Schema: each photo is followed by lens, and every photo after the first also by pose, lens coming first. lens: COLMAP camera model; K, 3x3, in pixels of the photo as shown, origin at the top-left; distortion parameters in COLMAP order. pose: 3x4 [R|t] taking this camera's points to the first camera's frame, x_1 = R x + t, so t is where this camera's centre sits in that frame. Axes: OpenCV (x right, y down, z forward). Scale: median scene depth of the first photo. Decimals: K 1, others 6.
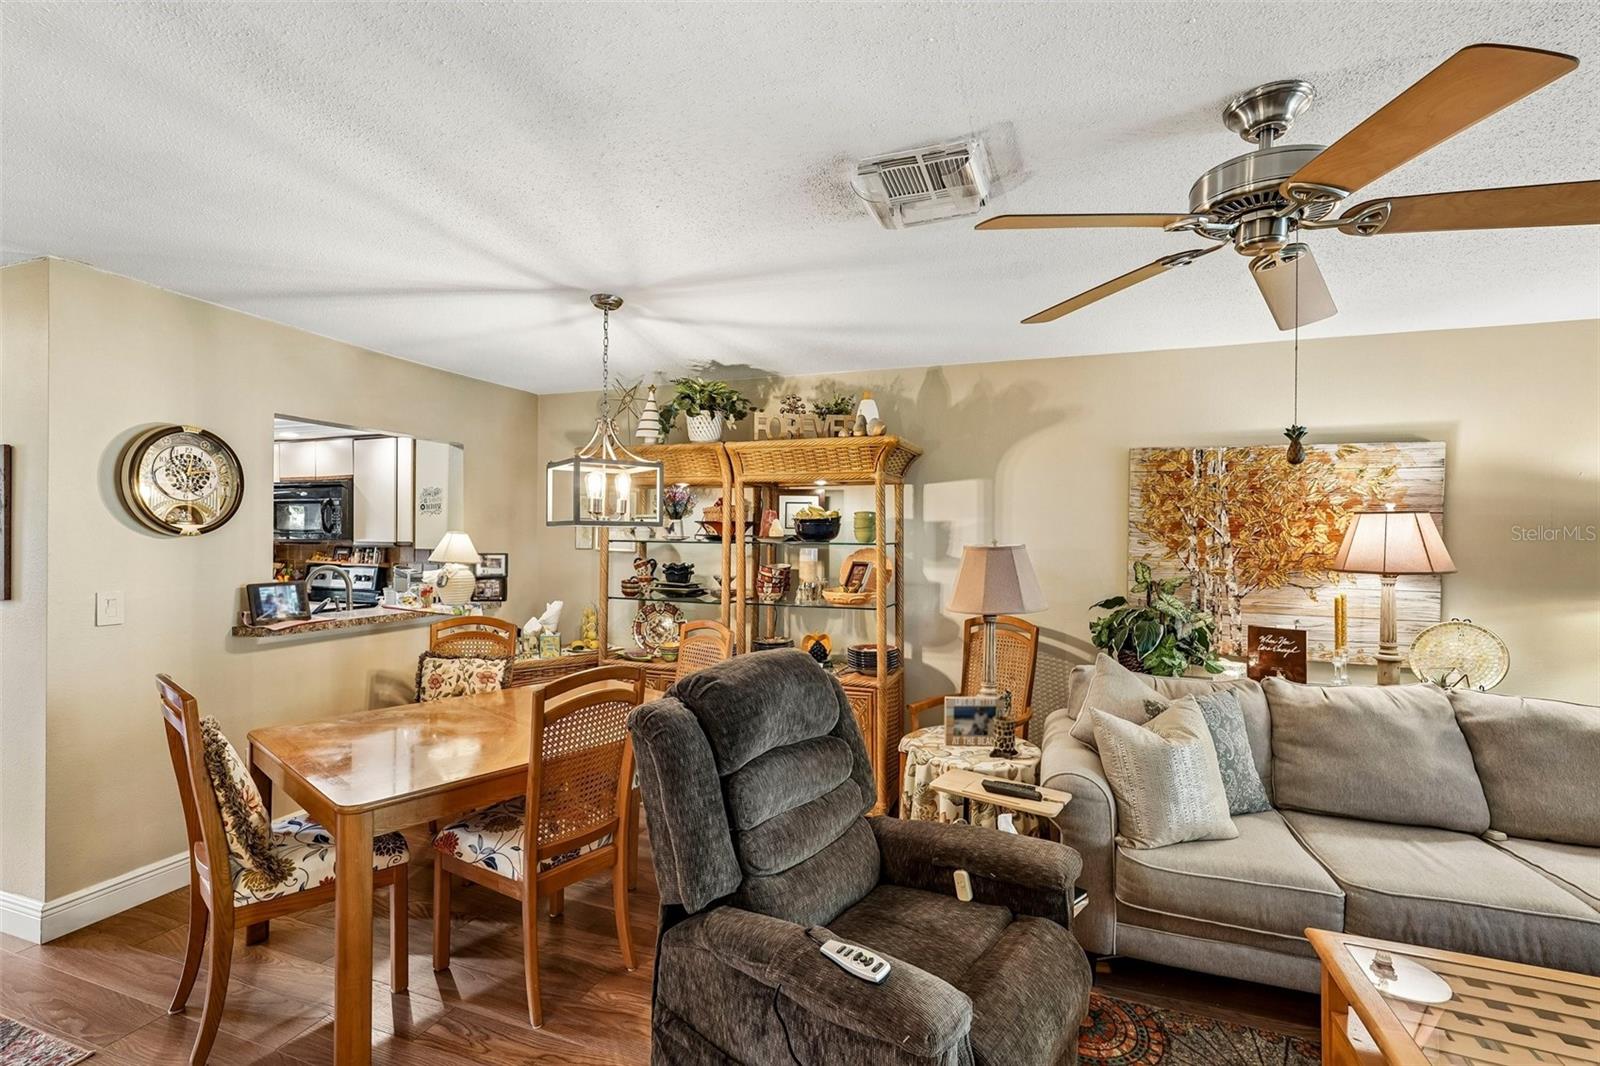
lens RADIAL K [[706.5, 0, 800.8], [0, 706.5, 537.6], [0, 0, 1]] dist [-0.015297, 0.009130]
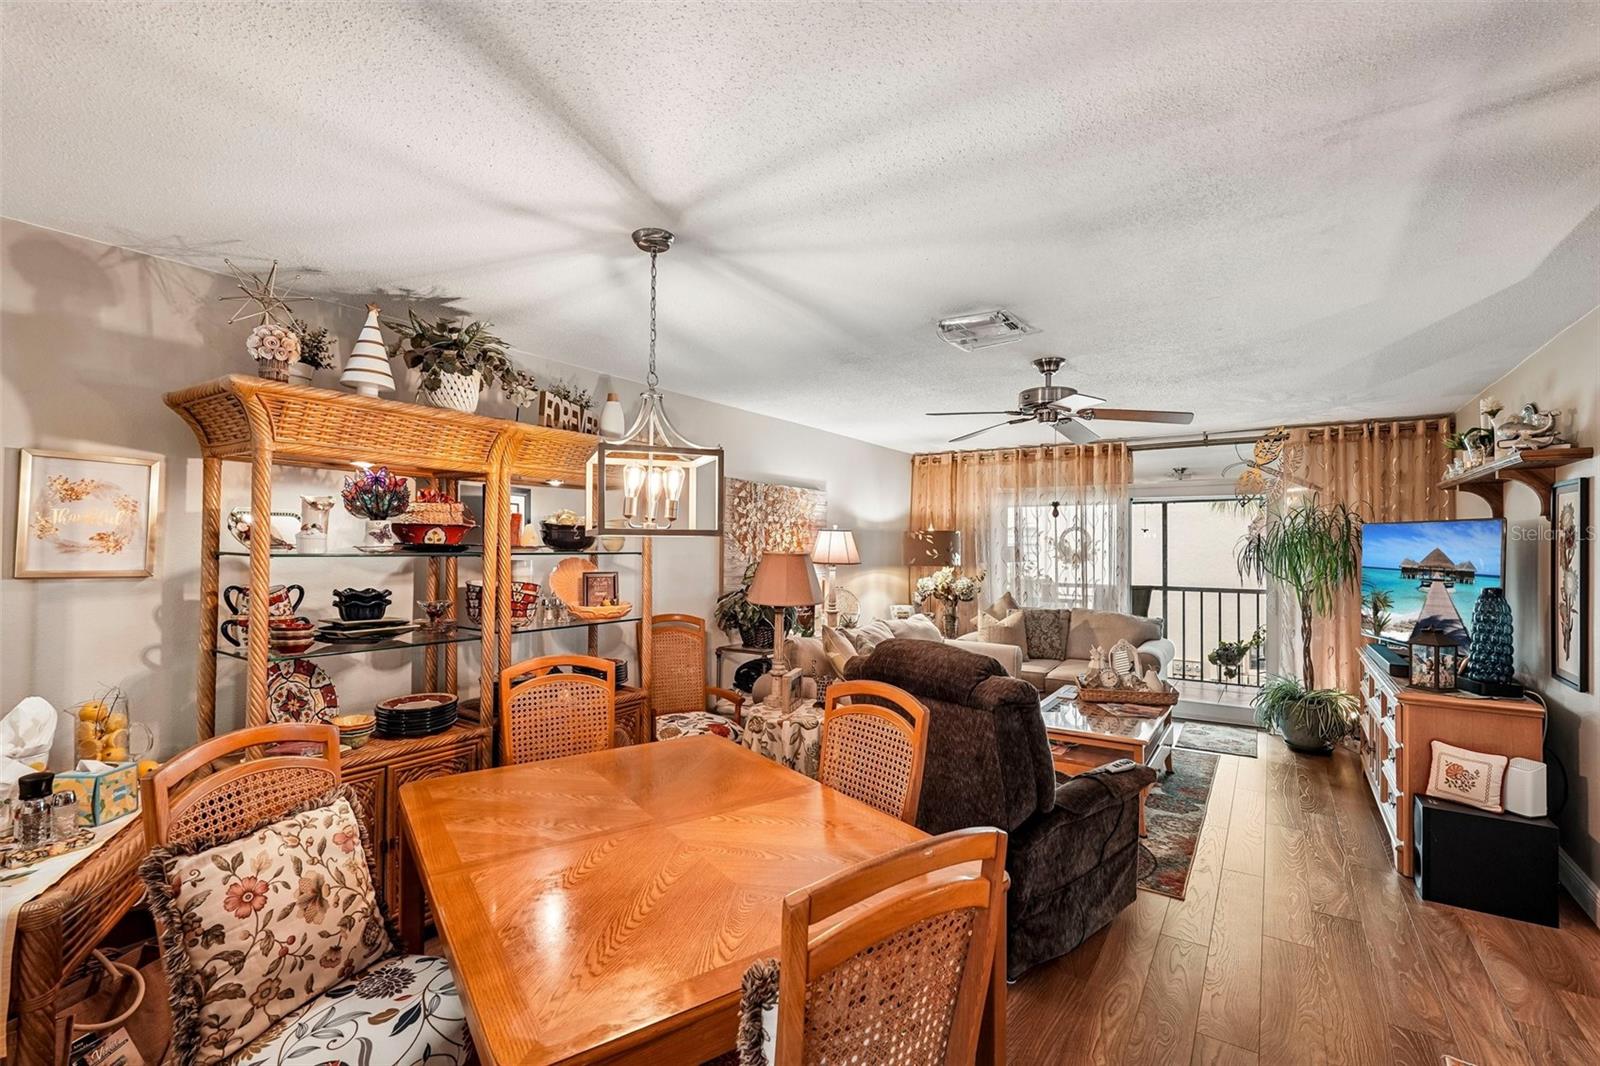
lens RADIAL K [[706.5, 0, 800.8], [0, 706.5, 537.6], [0, 0, 1]] dist [-0.015297, 0.009130]
pose [[0.247123, 0.003137, 0.968979, -0.996431], [-0.002895, 0.999993, -0.002499, -0.013362], [-0.968980, -0.002188, 0.247131, 0.676343]]
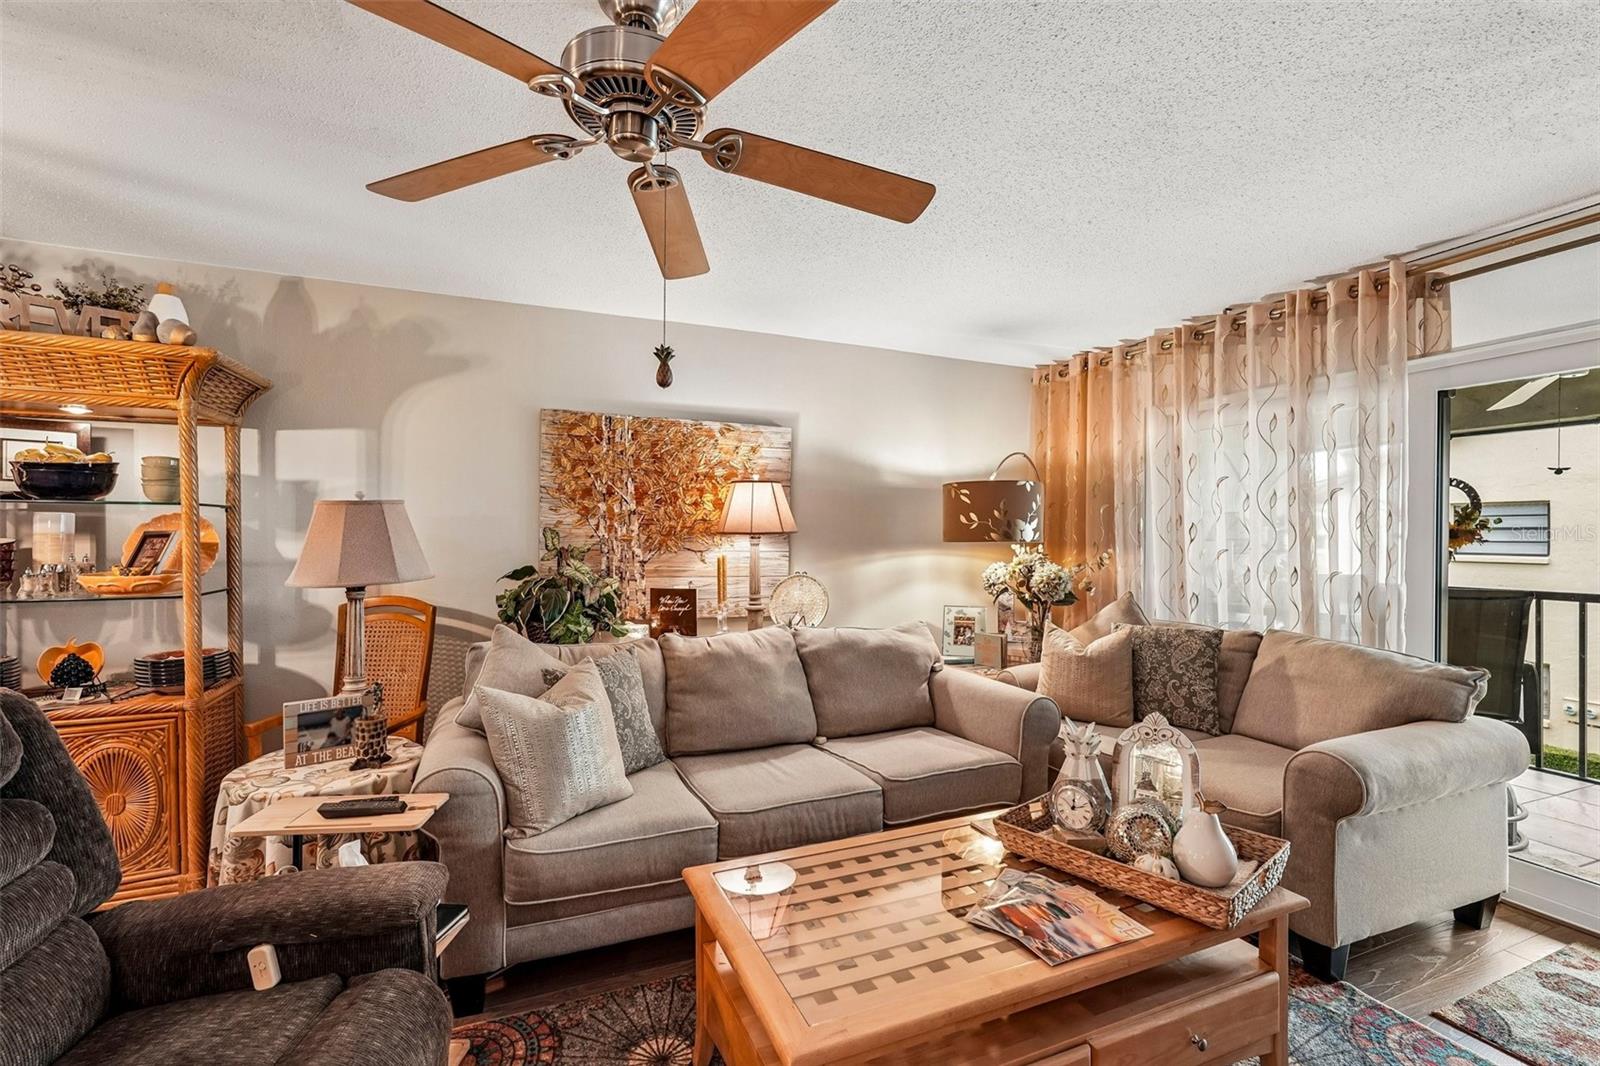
lens RADIAL K [[706.5, 0, 800.8], [0, 706.5, 537.6], [0, 0, 1]] dist [-0.015297, 0.009130]
pose [[0.732599, -0.007310, 0.680621, 0.103620], [0.002542, 0.999965, 0.008004, 0.048738], [-0.680656, -0.004133, 0.732592, 0.098243]]
